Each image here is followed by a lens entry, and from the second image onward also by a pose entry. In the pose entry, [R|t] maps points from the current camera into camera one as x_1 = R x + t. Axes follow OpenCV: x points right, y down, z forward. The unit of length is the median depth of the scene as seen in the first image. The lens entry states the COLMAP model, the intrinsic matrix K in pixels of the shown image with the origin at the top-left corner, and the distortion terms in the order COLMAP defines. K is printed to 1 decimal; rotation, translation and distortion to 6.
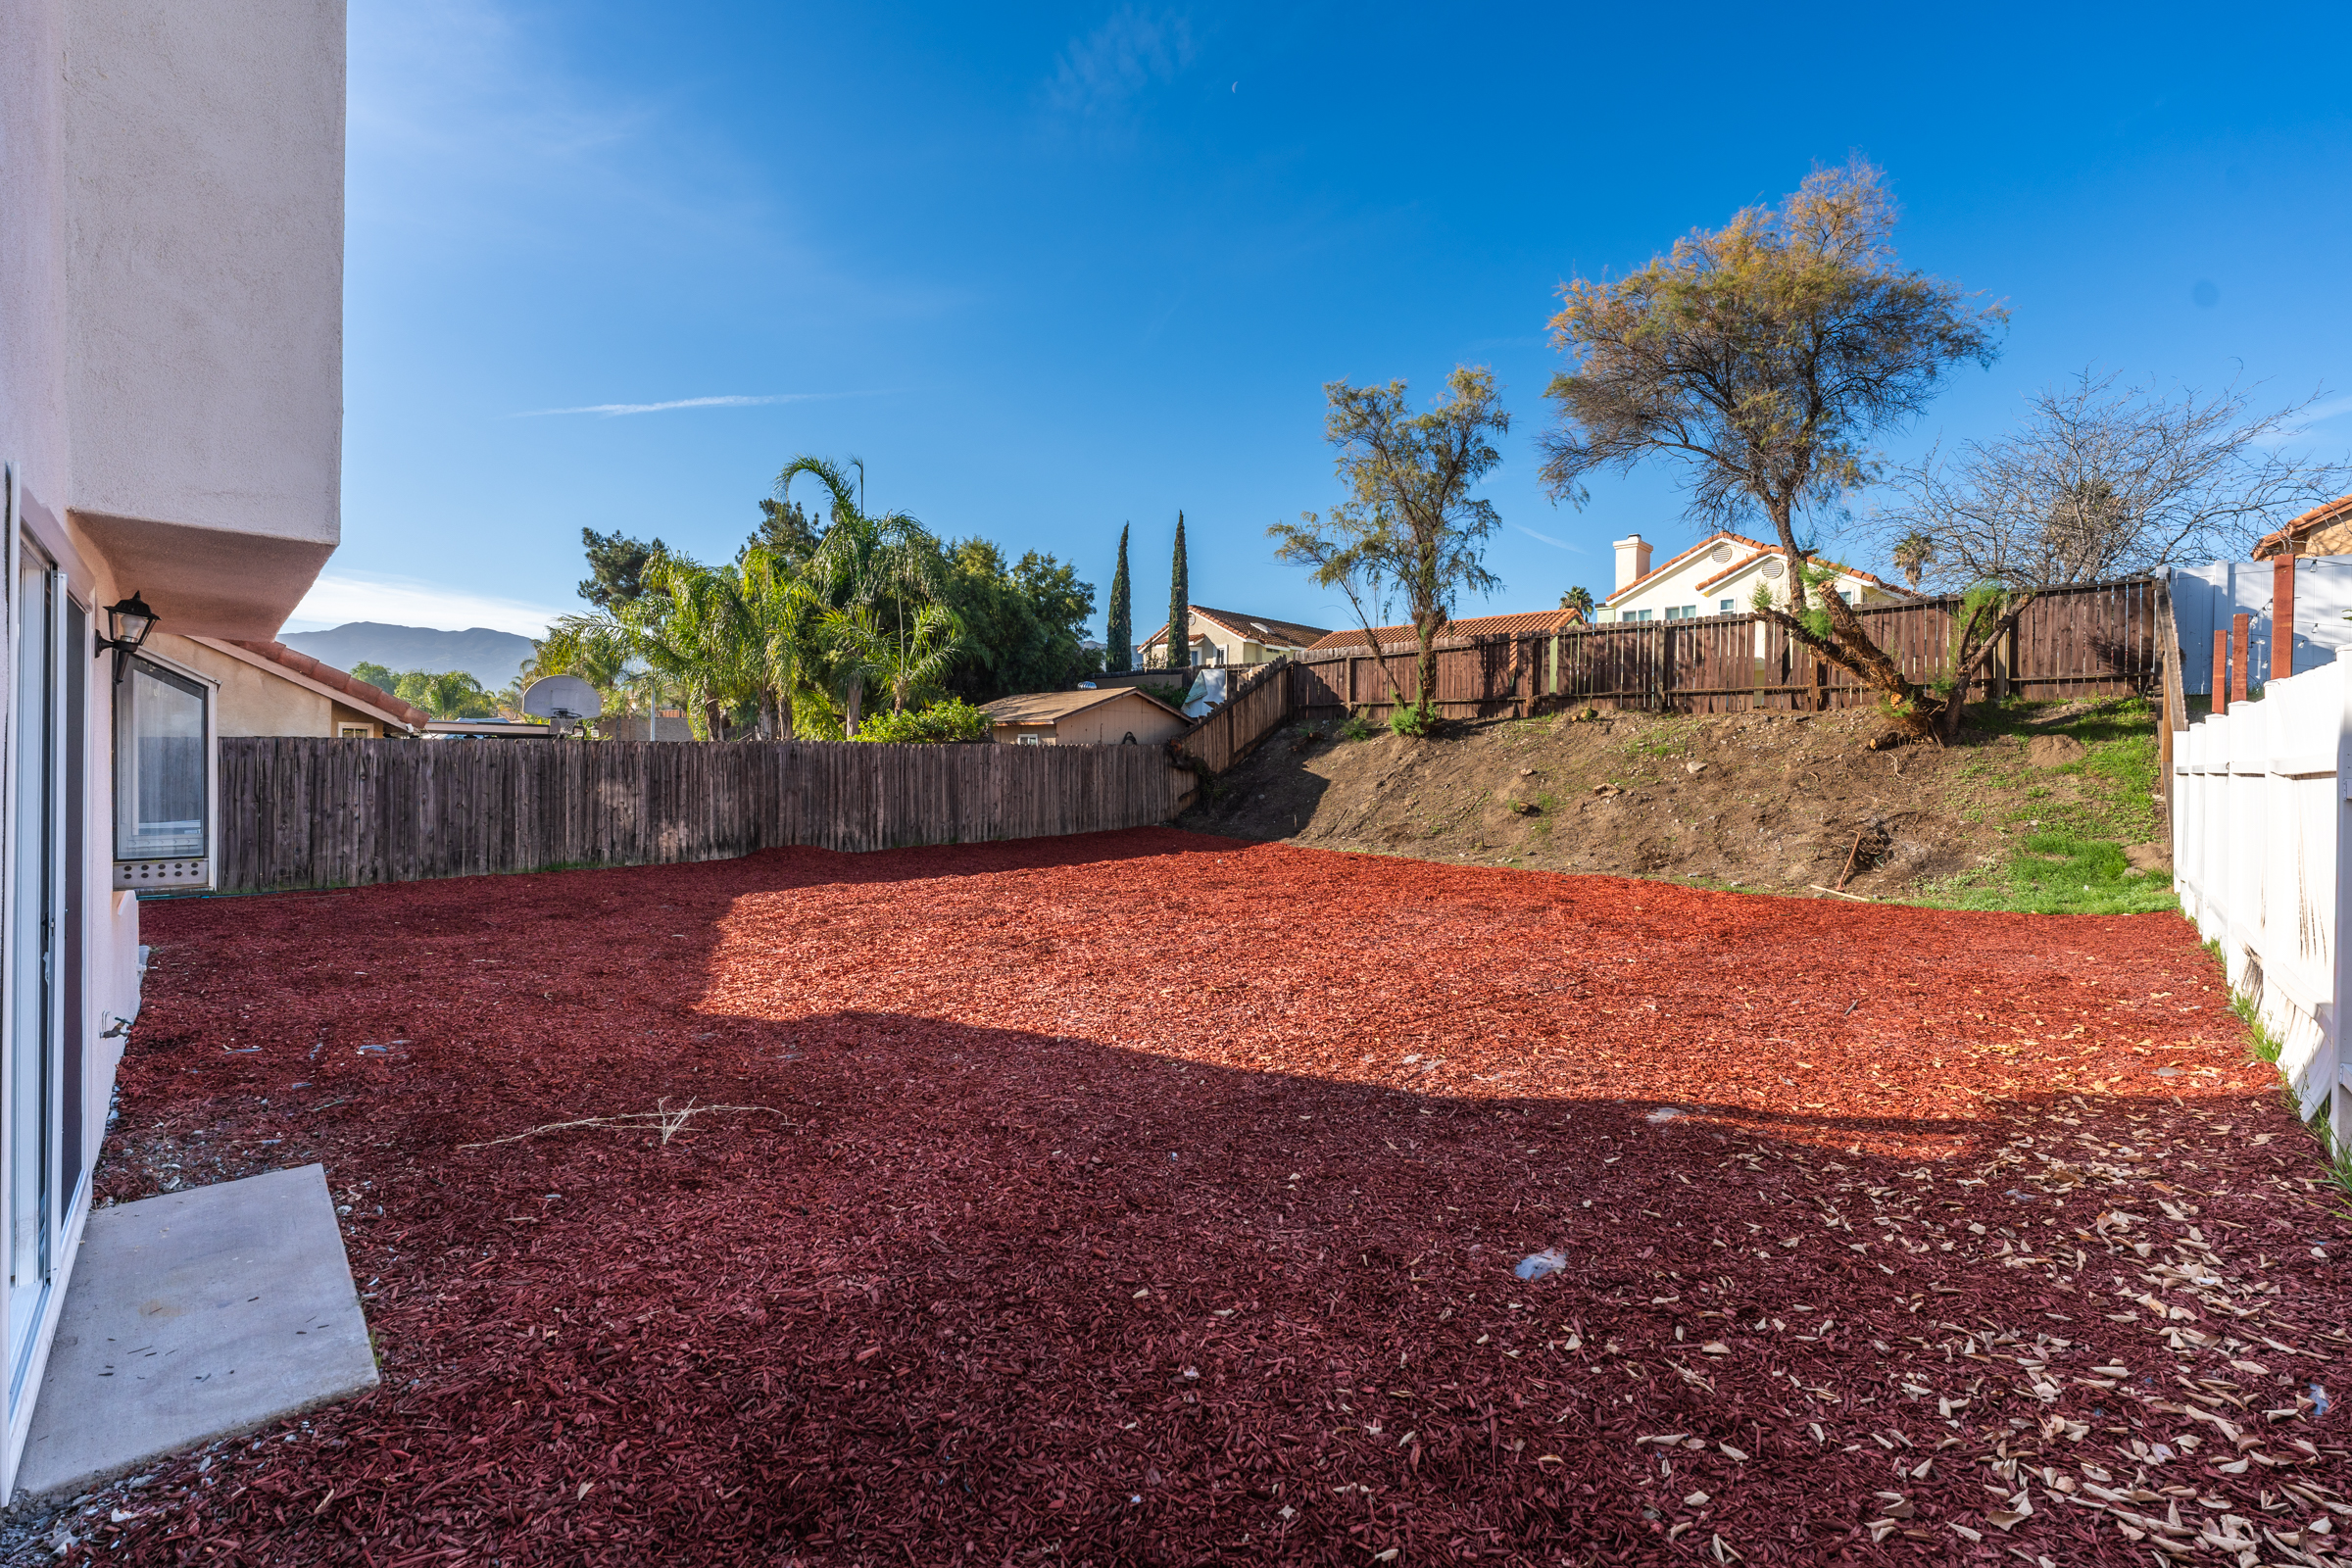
lens RADIAL K [[951.2, 0, 1169.7], [0, 951.2, 764.4], [0, 0, 1]] dist [0.002368, 0.000479]
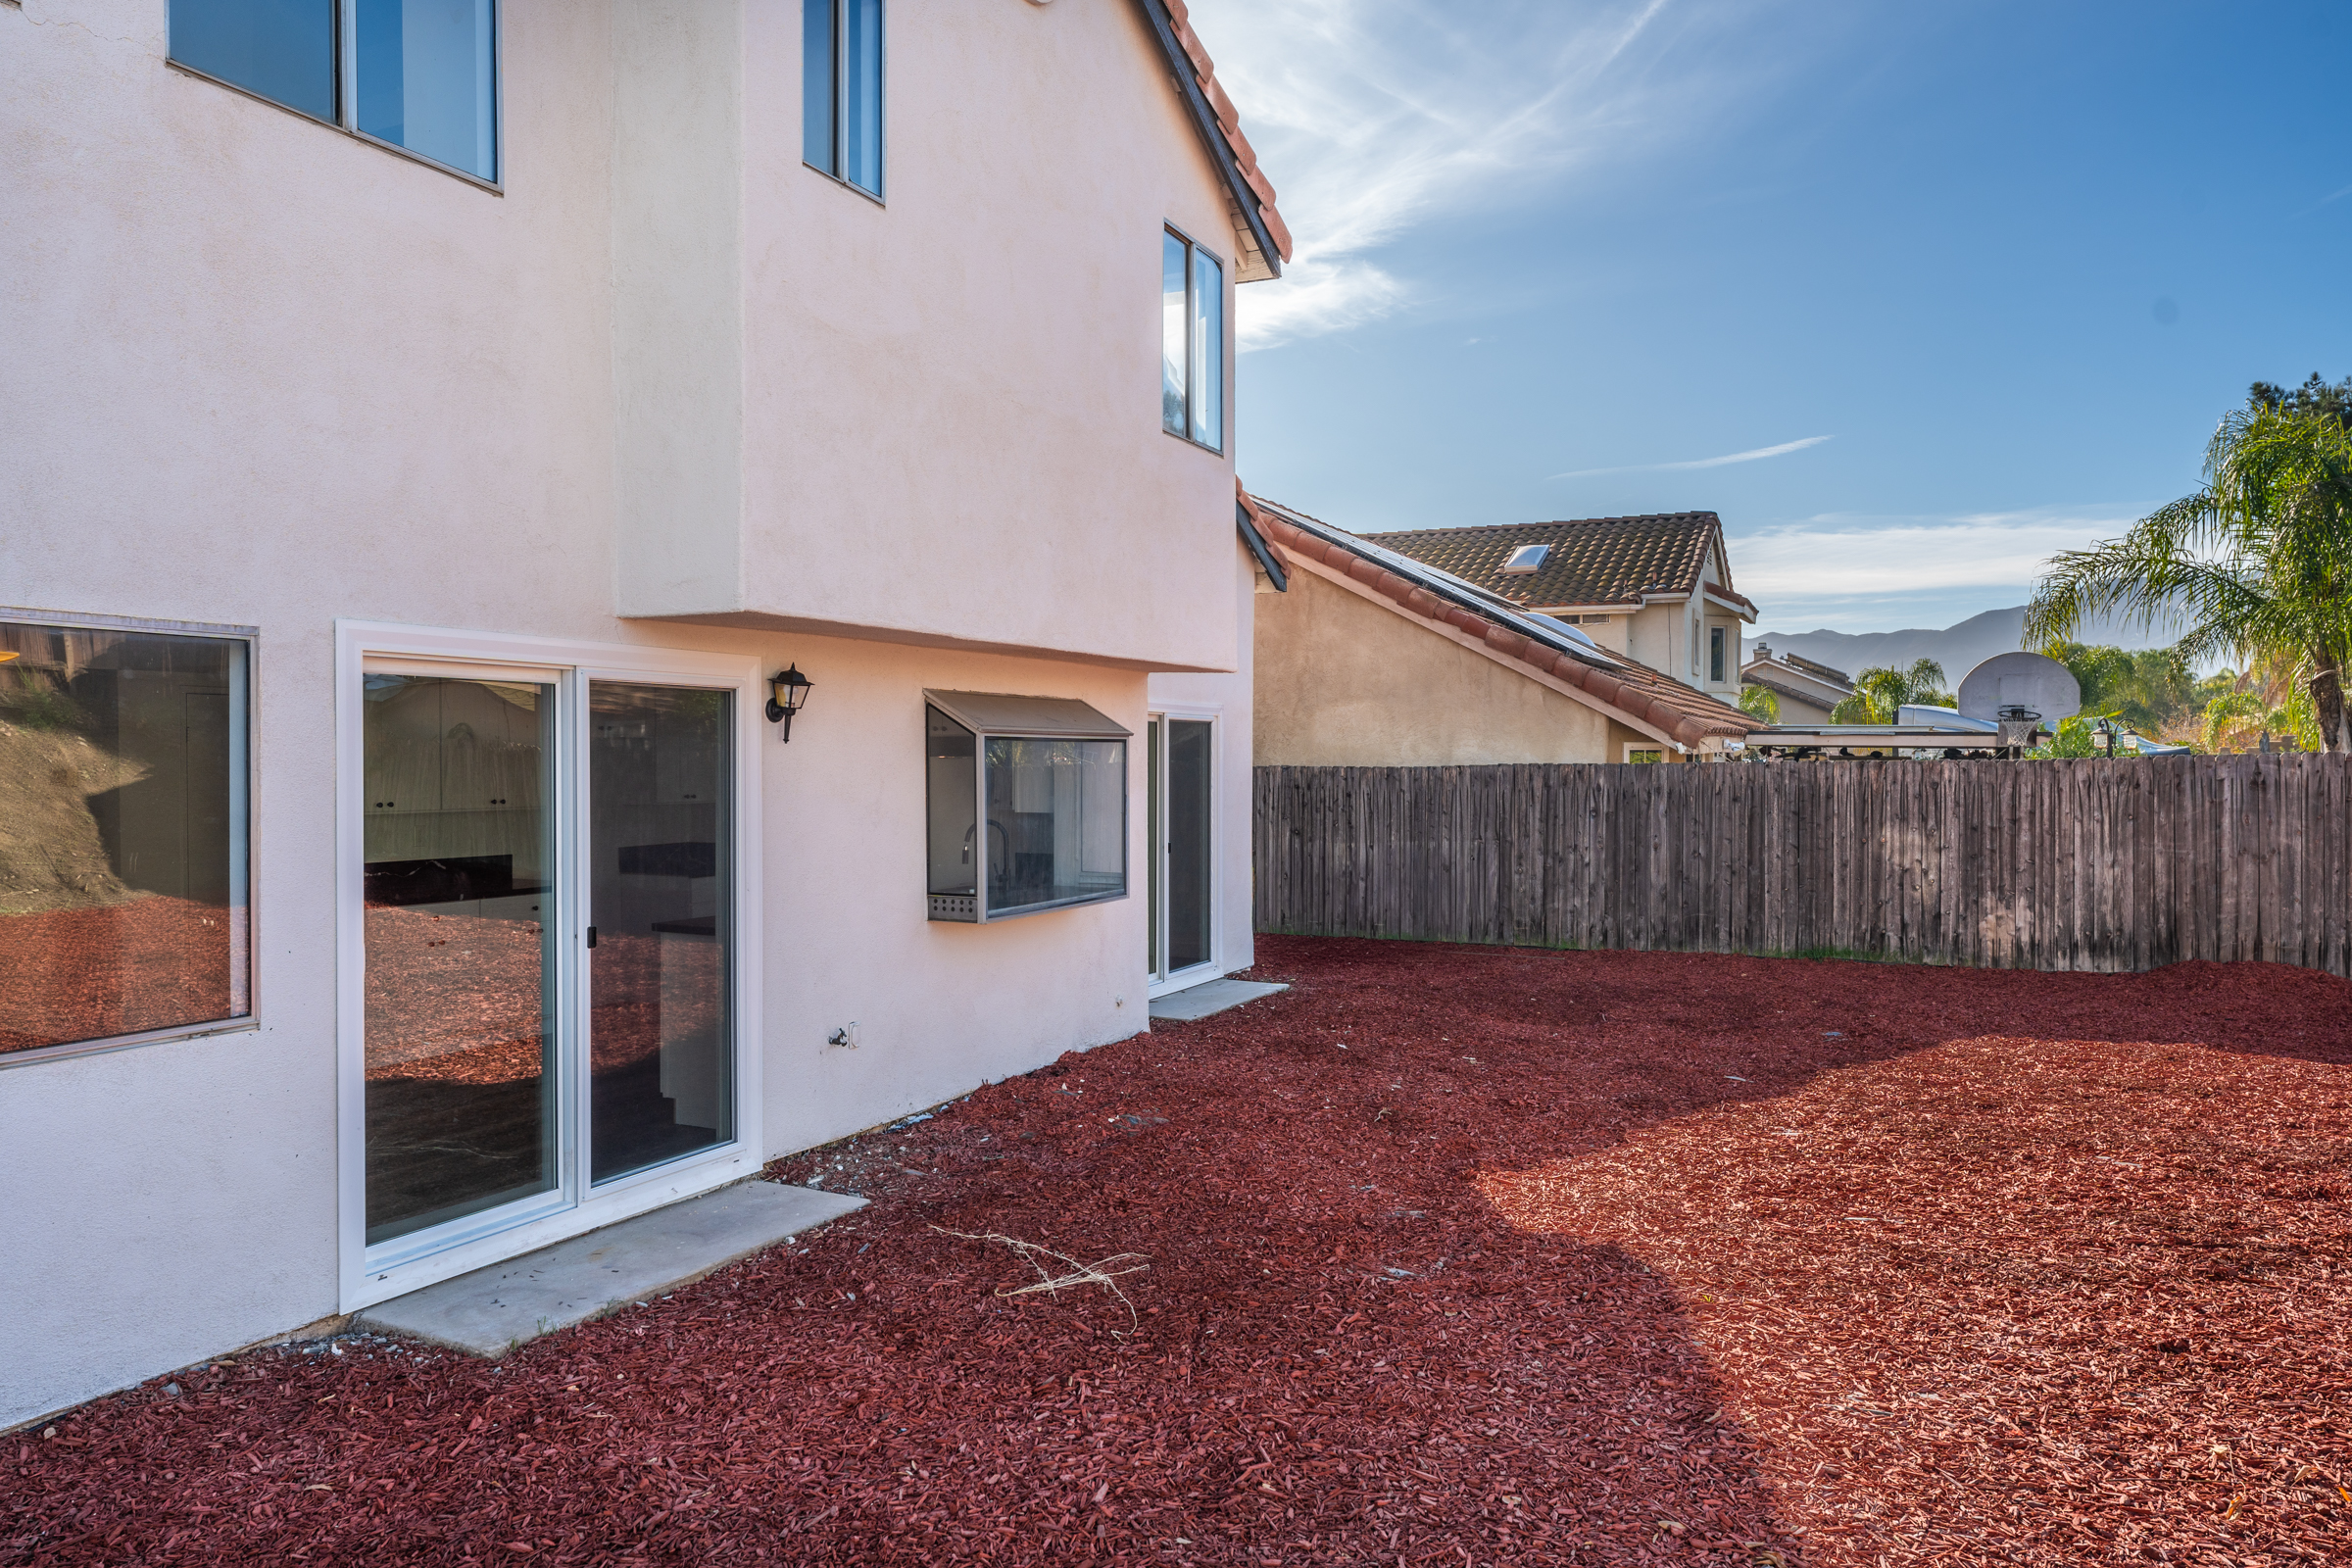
lens RADIAL K [[1542.2, 0, 1166.3], [0, 1542.2, 785.7], [0, 0, 1]] dist [0.012294, 0.002592]
pose [[0.328237, 0.001792, -0.944594, 0.227552], [-0.002367, 0.999997, 0.001075, -0.009127], [0.944592, 0.001883, 0.328241, 0.219522]]
